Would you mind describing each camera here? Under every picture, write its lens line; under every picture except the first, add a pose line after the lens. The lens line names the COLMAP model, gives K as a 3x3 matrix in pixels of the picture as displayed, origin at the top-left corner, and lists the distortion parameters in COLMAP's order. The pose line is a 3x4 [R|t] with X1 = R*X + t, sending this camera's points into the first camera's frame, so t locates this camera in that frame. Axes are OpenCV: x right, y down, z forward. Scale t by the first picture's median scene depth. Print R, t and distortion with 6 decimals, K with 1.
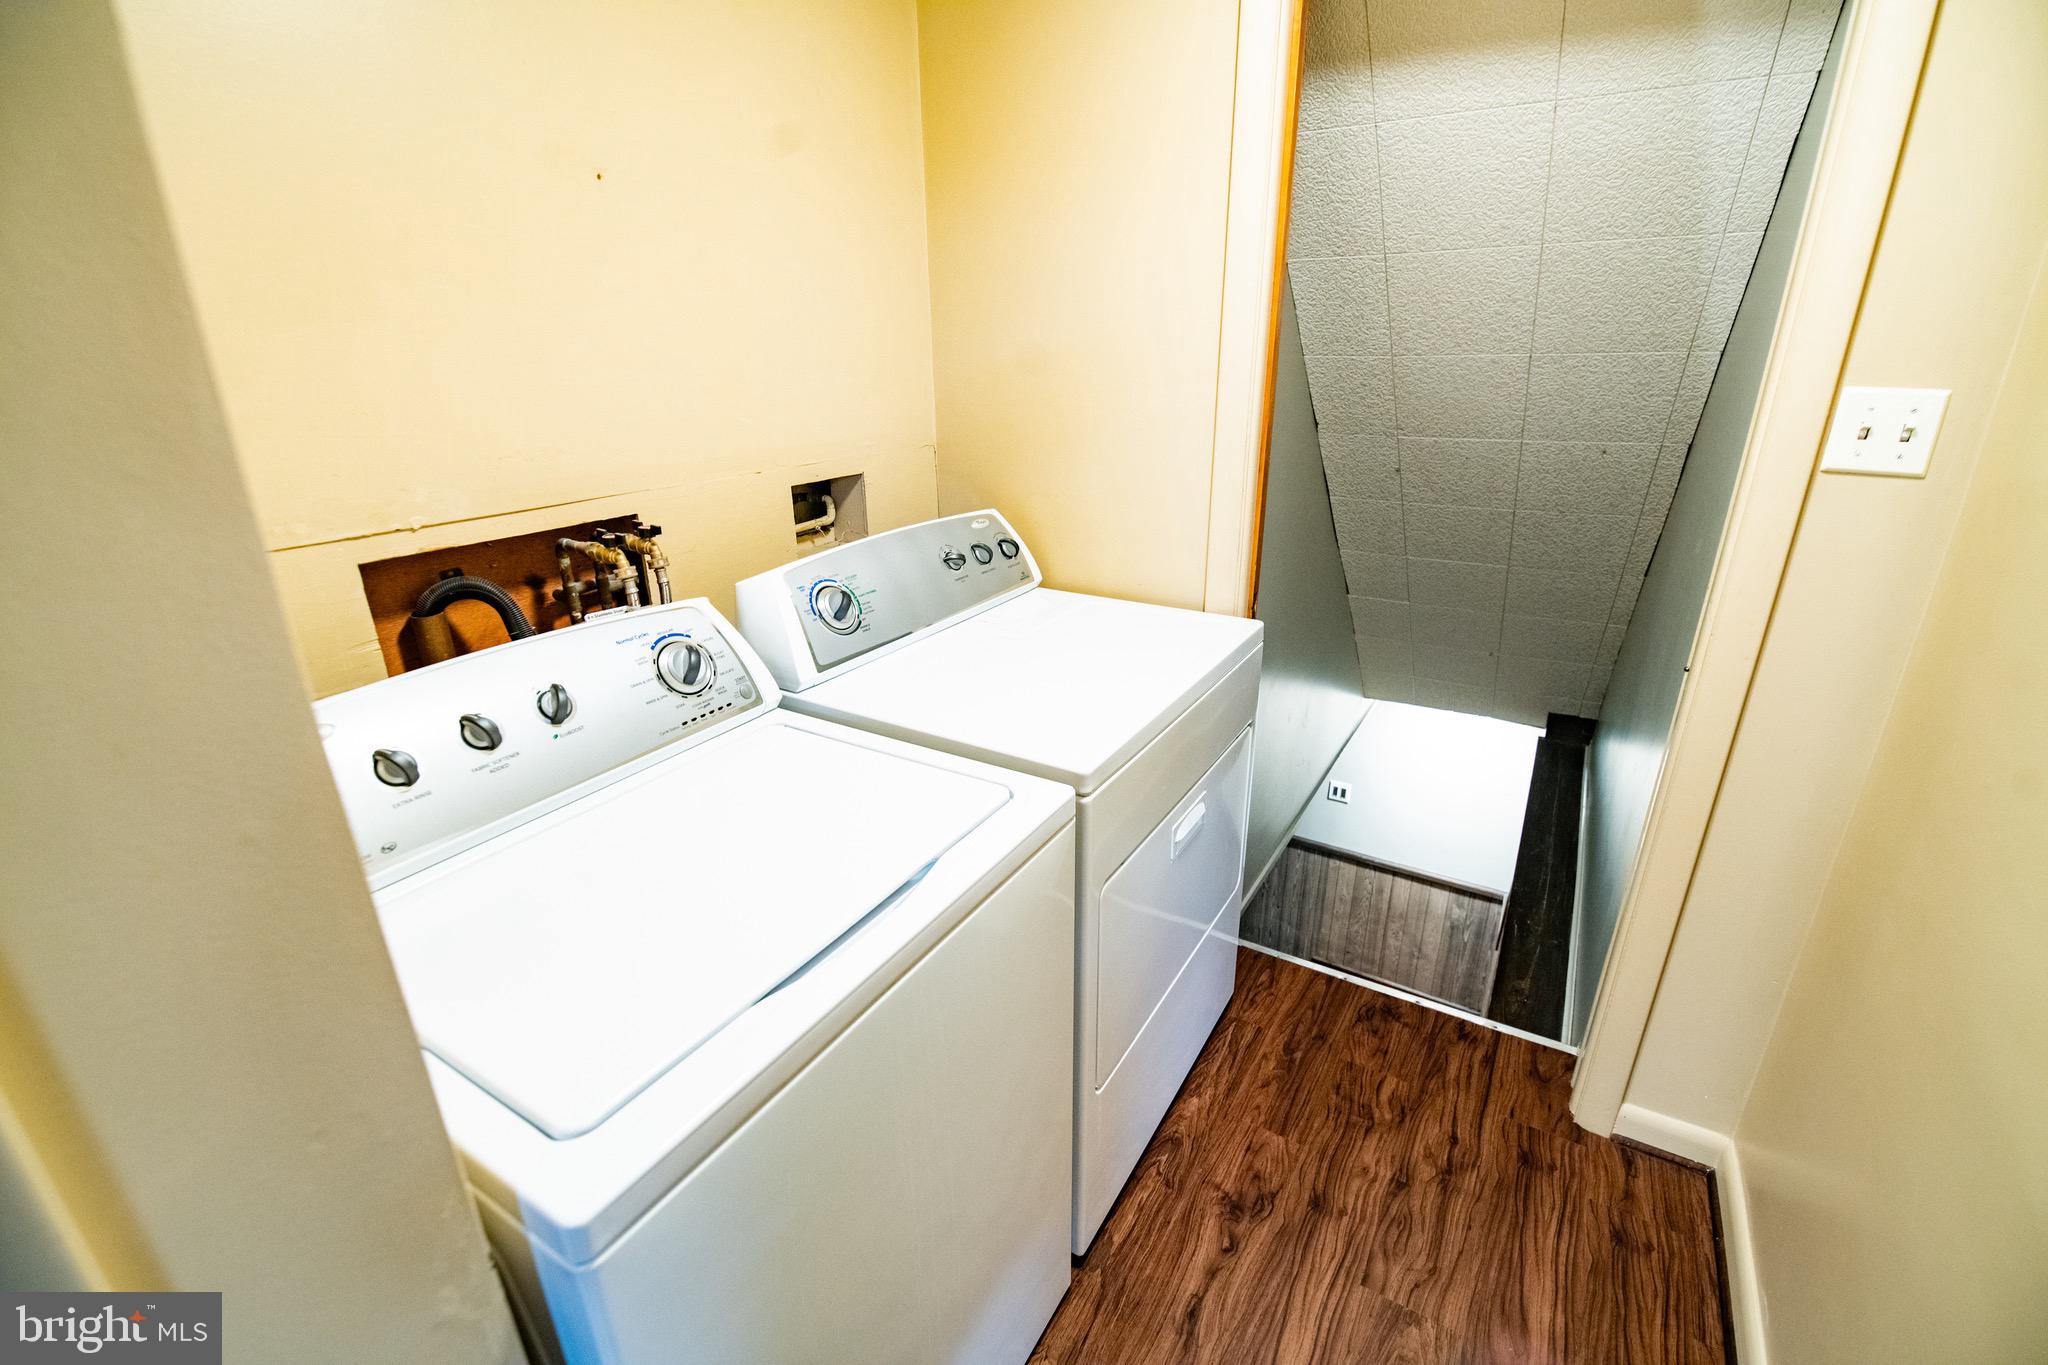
lens RADIAL K [[902.9, 0, 1032.5], [0, 902.9, 669.4], [0, 0, 1]] dist [-0.000521, -0.010151]
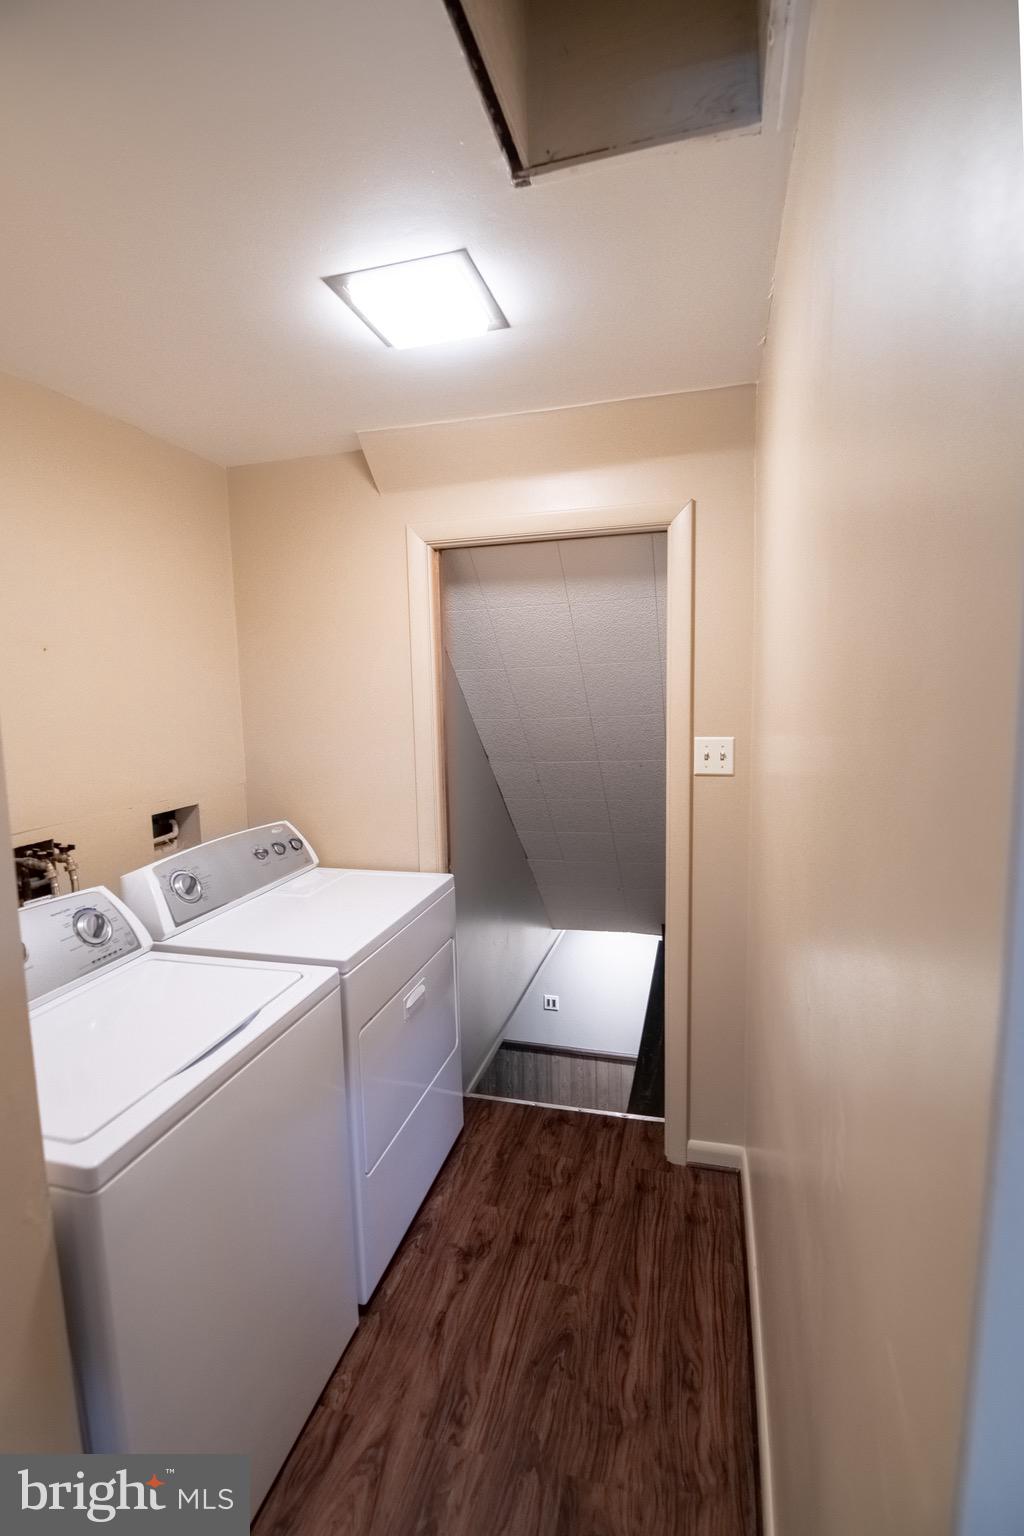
lens RADIAL K [[677.2, 0, 507.8], [0, 677.2, 756.0], [0, 0, 1]] dist [-0.000521, -0.010151]
pose [[0.960109, -0.044171, 0.276116, 0.011664], [0.113406, 0.964099, -0.240107, 0.058356], [-0.255597, 0.261842, 0.930650, -0.322787]]
